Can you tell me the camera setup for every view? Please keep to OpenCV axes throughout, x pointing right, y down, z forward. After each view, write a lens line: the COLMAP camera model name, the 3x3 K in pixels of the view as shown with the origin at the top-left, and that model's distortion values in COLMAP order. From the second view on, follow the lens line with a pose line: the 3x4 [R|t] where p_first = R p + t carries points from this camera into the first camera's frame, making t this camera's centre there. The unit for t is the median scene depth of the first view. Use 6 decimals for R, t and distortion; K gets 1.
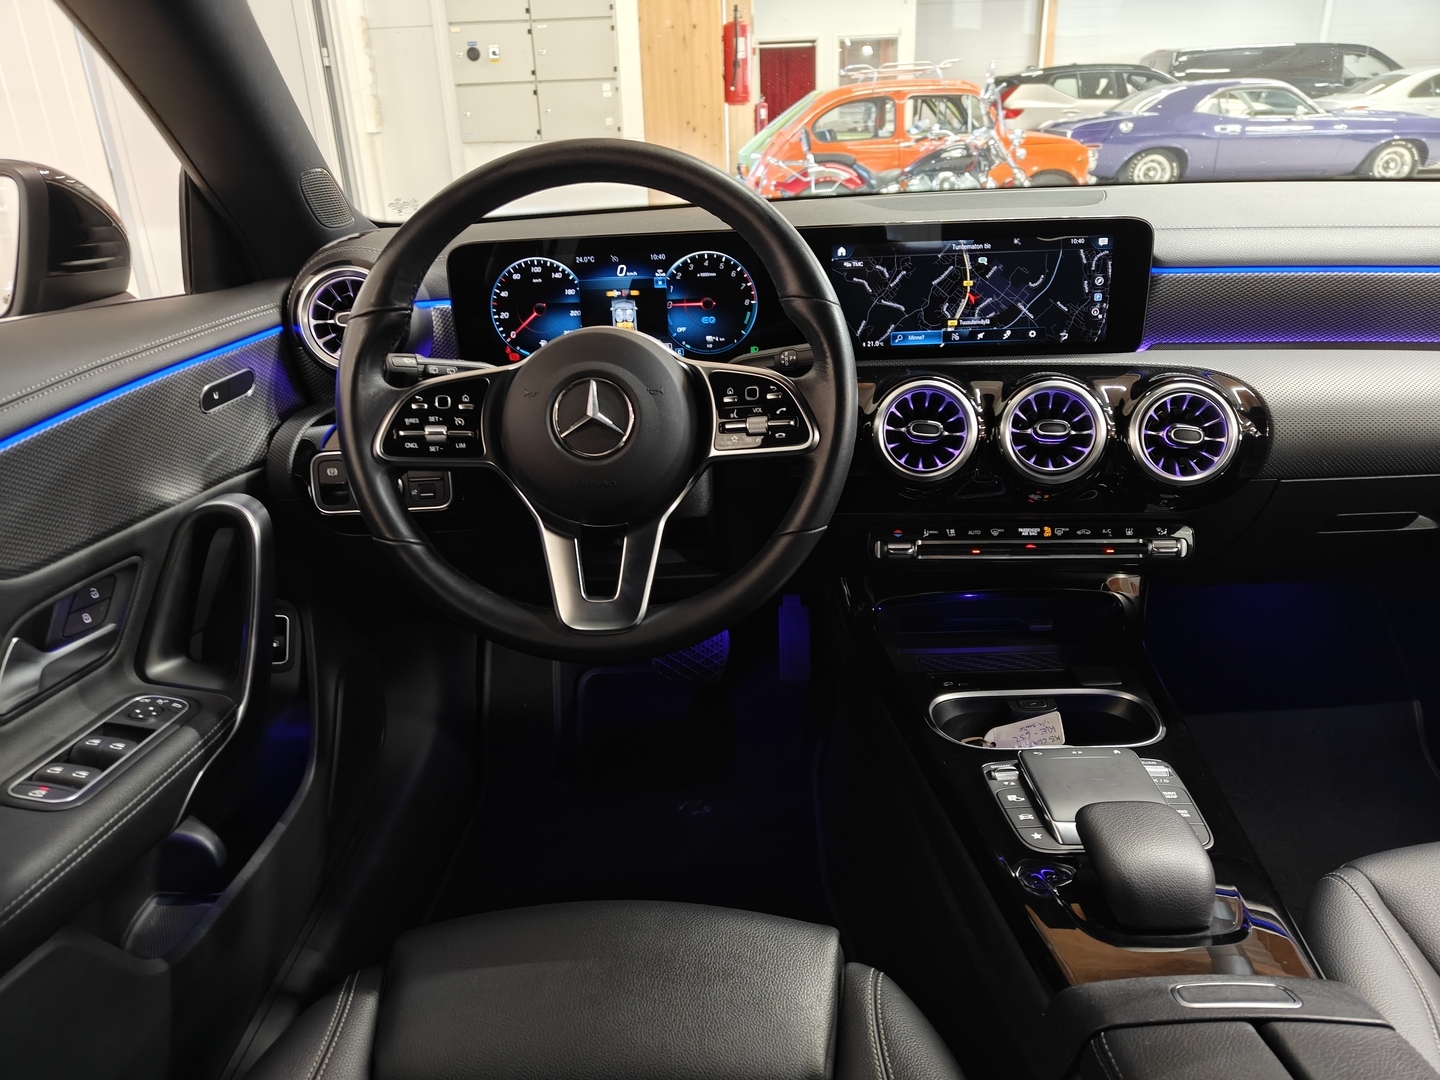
lens RADIAL K [[1016.6, 0, 713.8], [0, 1016.6, 545.9], [0, 0, 1]] dist [0.017921, -0.026618]
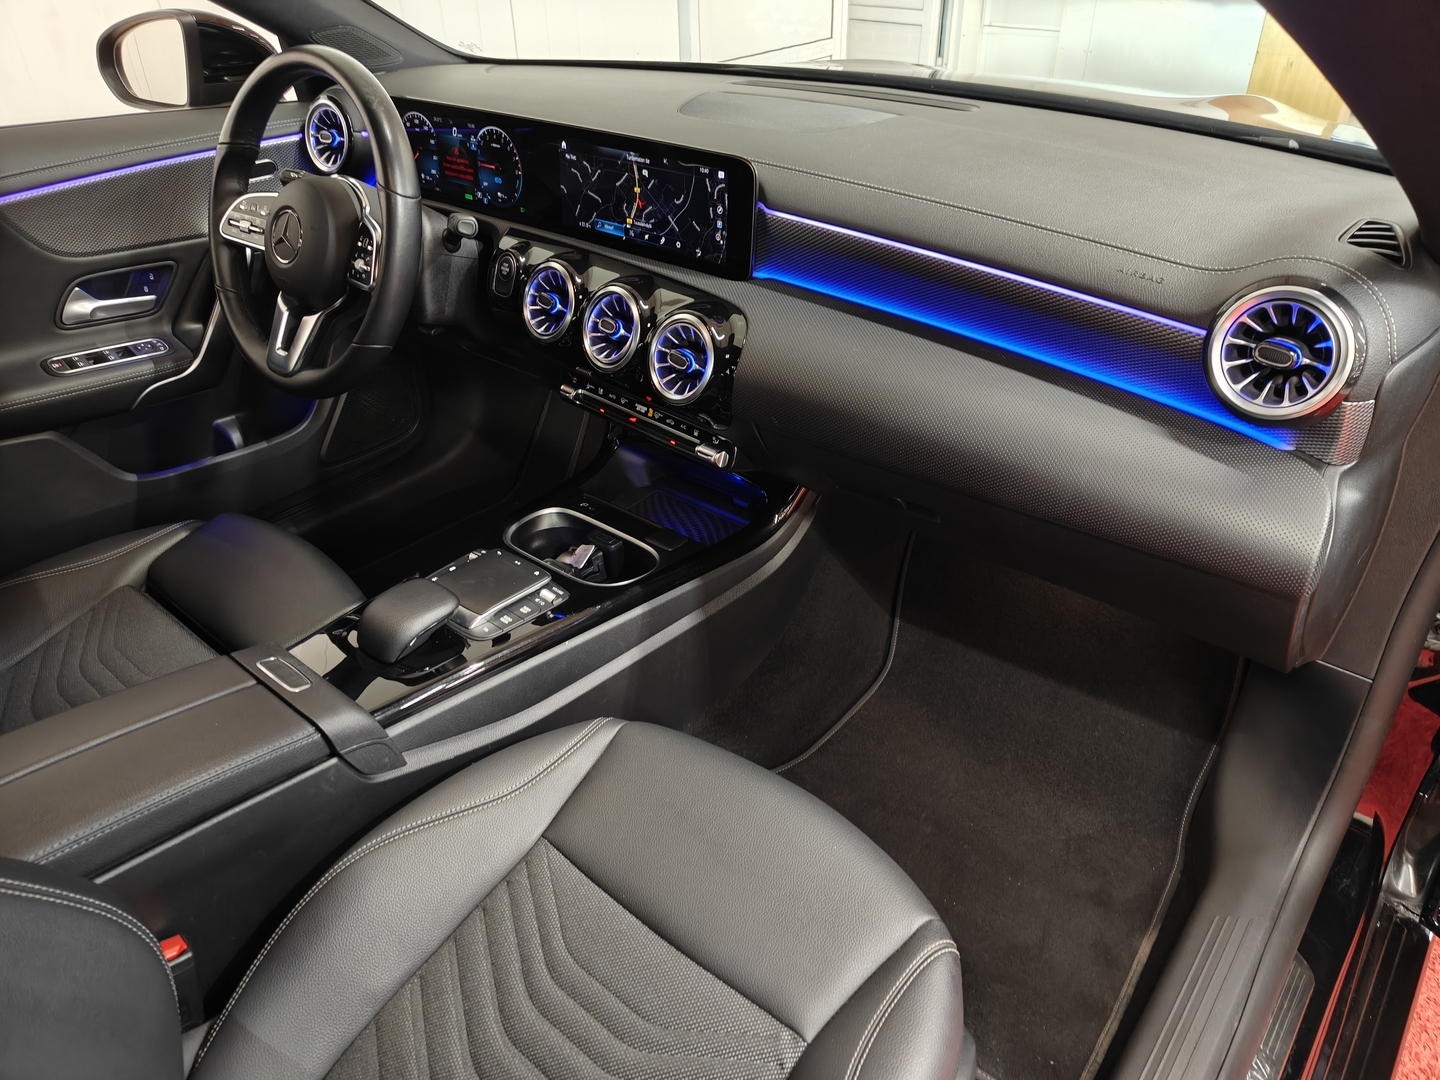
lens RADIAL K [[1016.6, 0, 723.3], [0, 1016.6, 532.3], [0, 0, 1]] dist [0.017921, -0.026618]
pose [[0.780631, 0.359655, -0.511140, 1.072062], [-0.249061, 0.929104, 0.273374, -0.235180], [0.573223, -0.086099, 0.814864, 0.054612]]
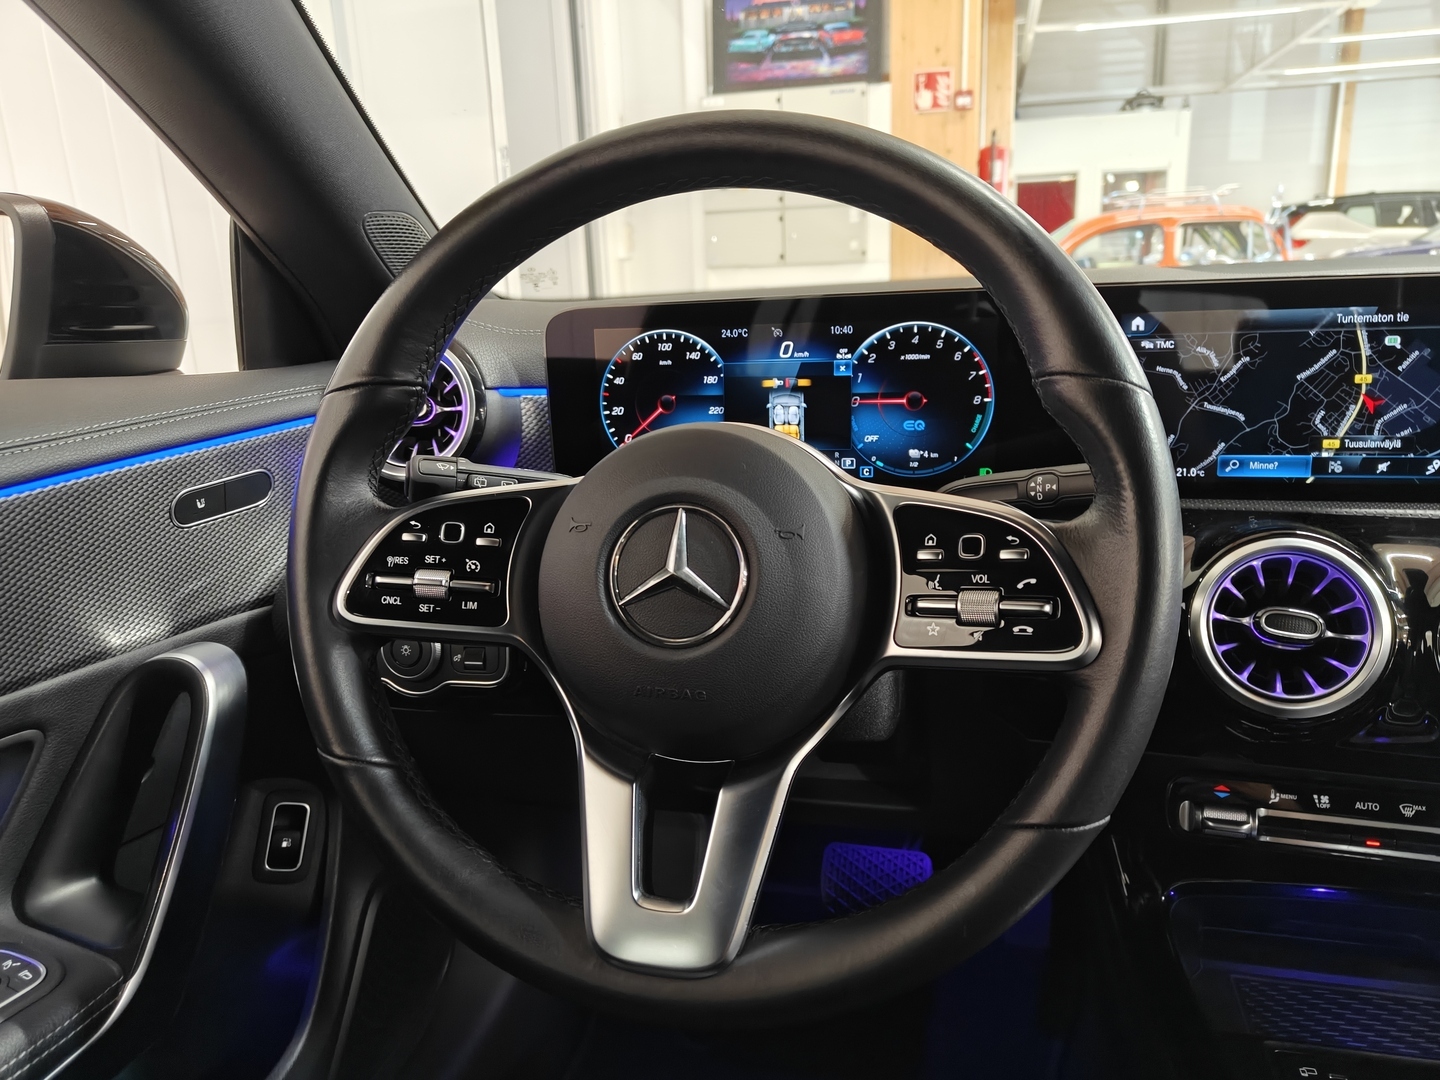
lens RADIAL K [[1016.6, 0, 719.1], [0, 1016.6, 537.8], [0, 0, 1]] dist [0.017921, -0.026618]
pose [[0.973603, 0.056228, -0.221215, 0.021488], [-0.084309, 0.989234, -0.119615, -0.063661], [0.212107, 0.135108, 0.967862, 0.357893]]
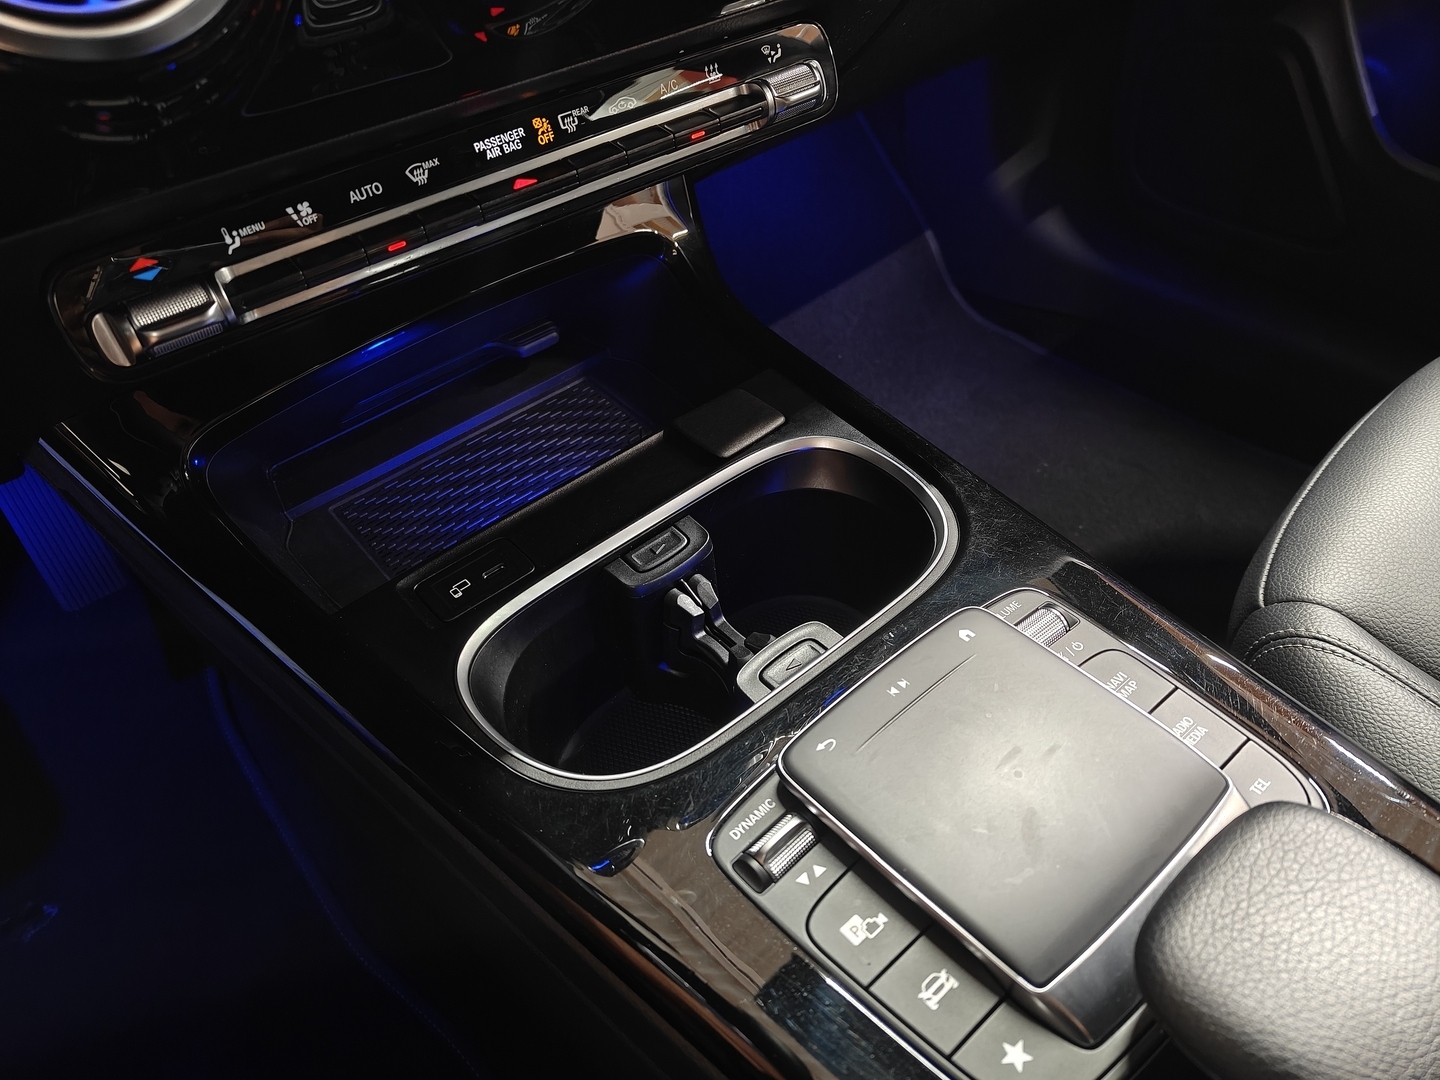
lens RADIAL K [[1016.6, 0, 725.2], [0, 1016.6, 546.1], [0, 0, 1]] dist [0.017921, -0.026618]
pose [[0.738857, -0.476562, 0.476423, 0.125525], [0.280538, 0.860358, 0.425538, -0.023254], [-0.612690, -0.180757, 0.769375, 0.645959]]
